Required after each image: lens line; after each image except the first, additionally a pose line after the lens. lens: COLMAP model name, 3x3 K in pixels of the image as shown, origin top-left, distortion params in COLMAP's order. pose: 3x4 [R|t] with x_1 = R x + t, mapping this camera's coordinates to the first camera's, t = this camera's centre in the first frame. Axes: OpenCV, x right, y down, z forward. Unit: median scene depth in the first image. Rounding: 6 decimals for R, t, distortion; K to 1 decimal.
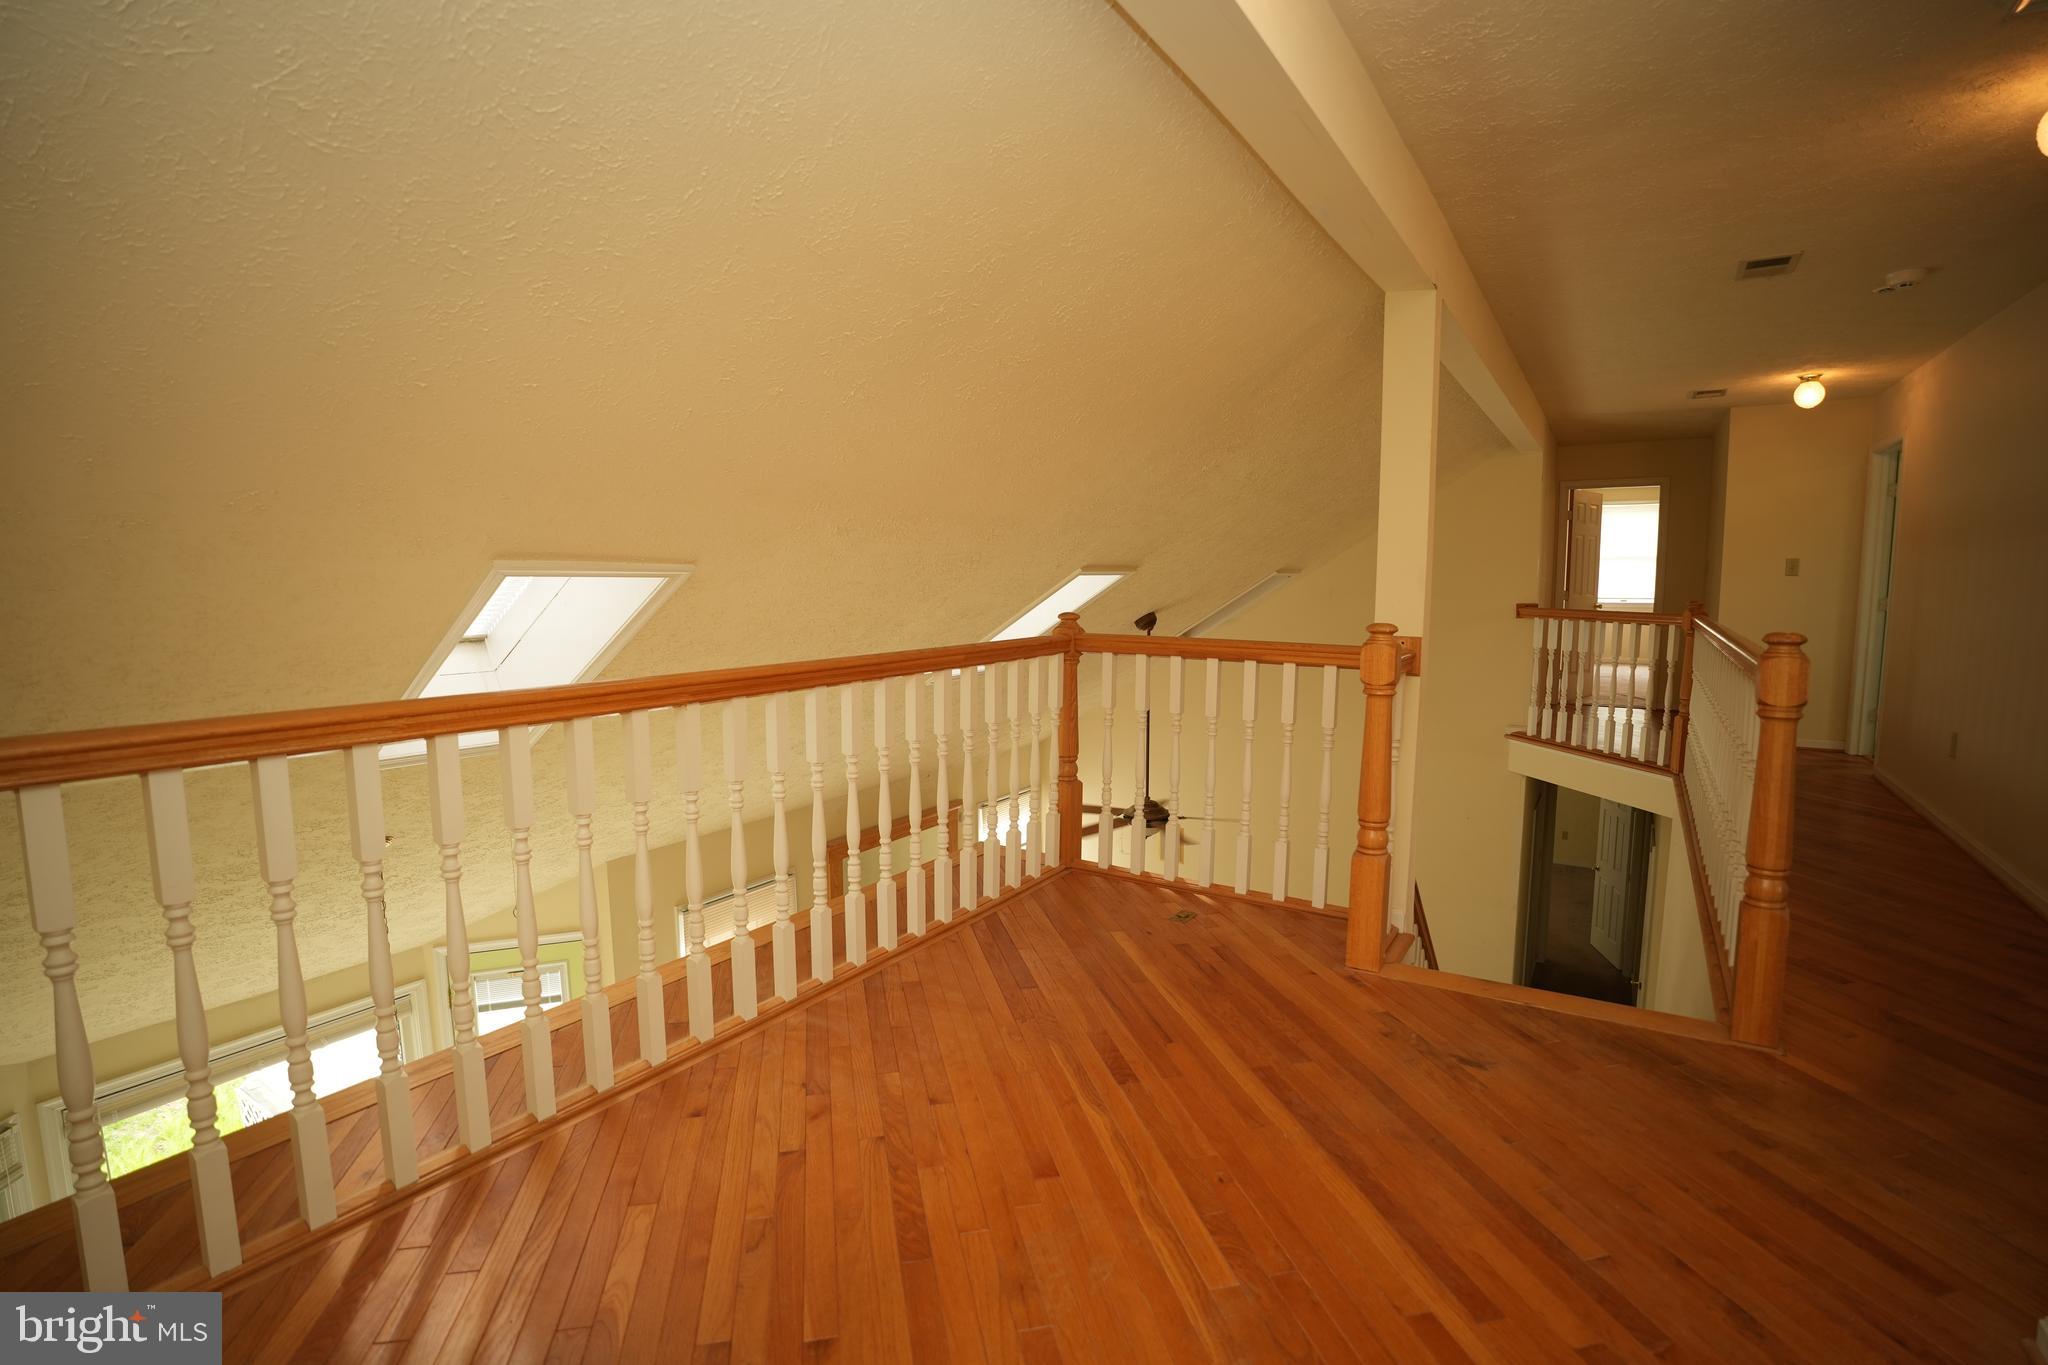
lens RADIAL K [[948.8, 0, 1028.0], [0, 948.8, 684.8], [0, 0, 1]] dist [-0.063232, 0.016330]
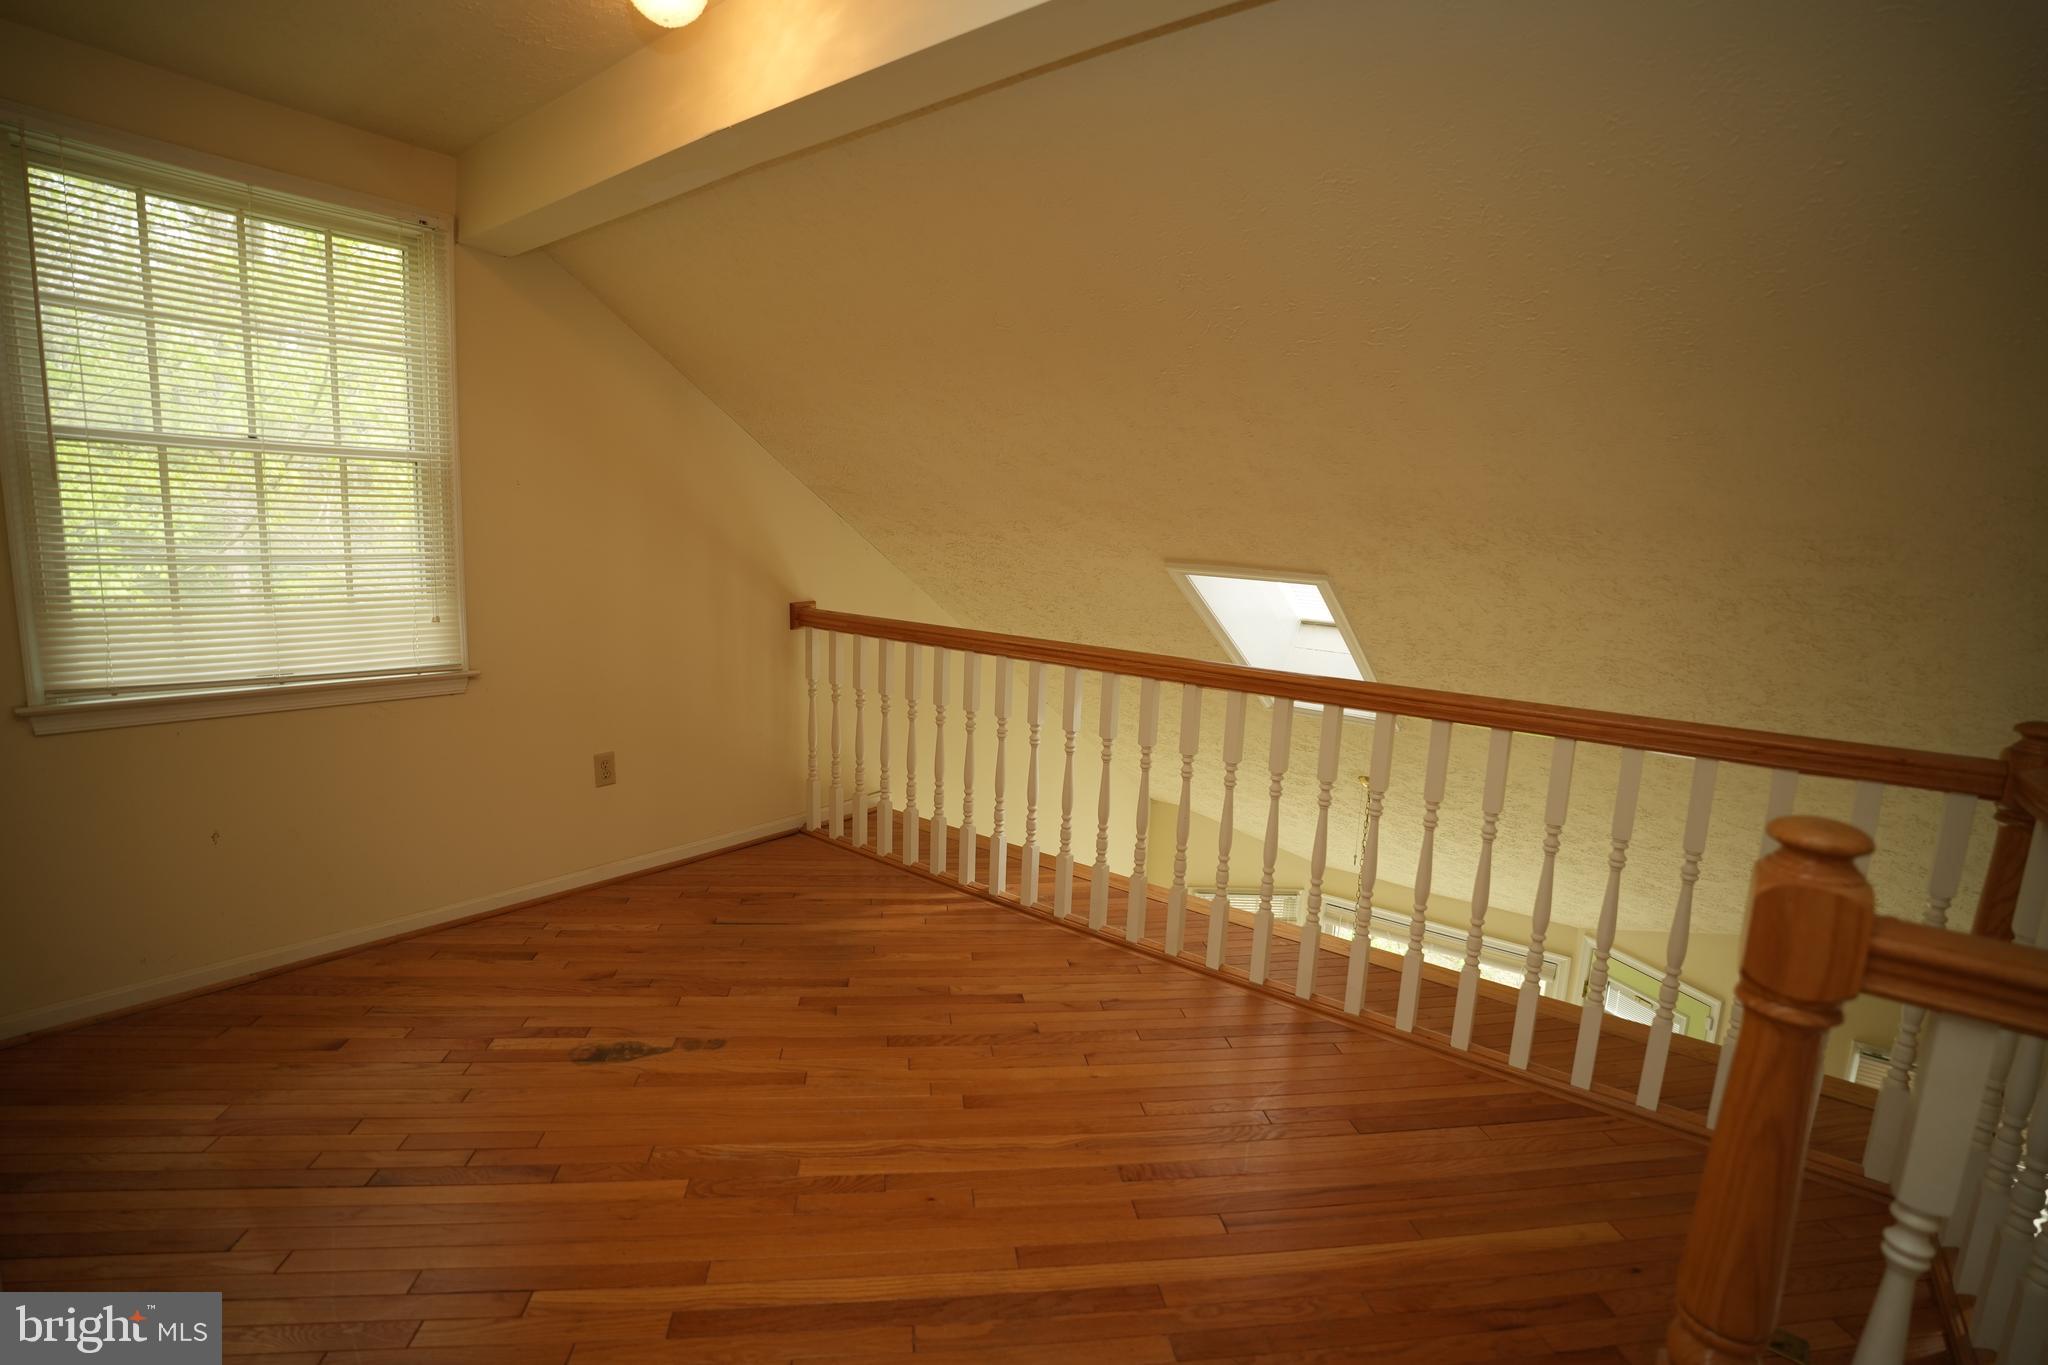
lens RADIAL K [[948.8, 0, 1025.1], [0, 948.8, 680.8], [0, 0, 1]] dist [-0.063232, 0.016330]
pose [[-0.088356, 0.186408, -0.978491, 0.531511], [-0.128372, 0.972010, 0.196765, -0.122305], [0.987782, 0.142997, -0.061954, 0.519201]]
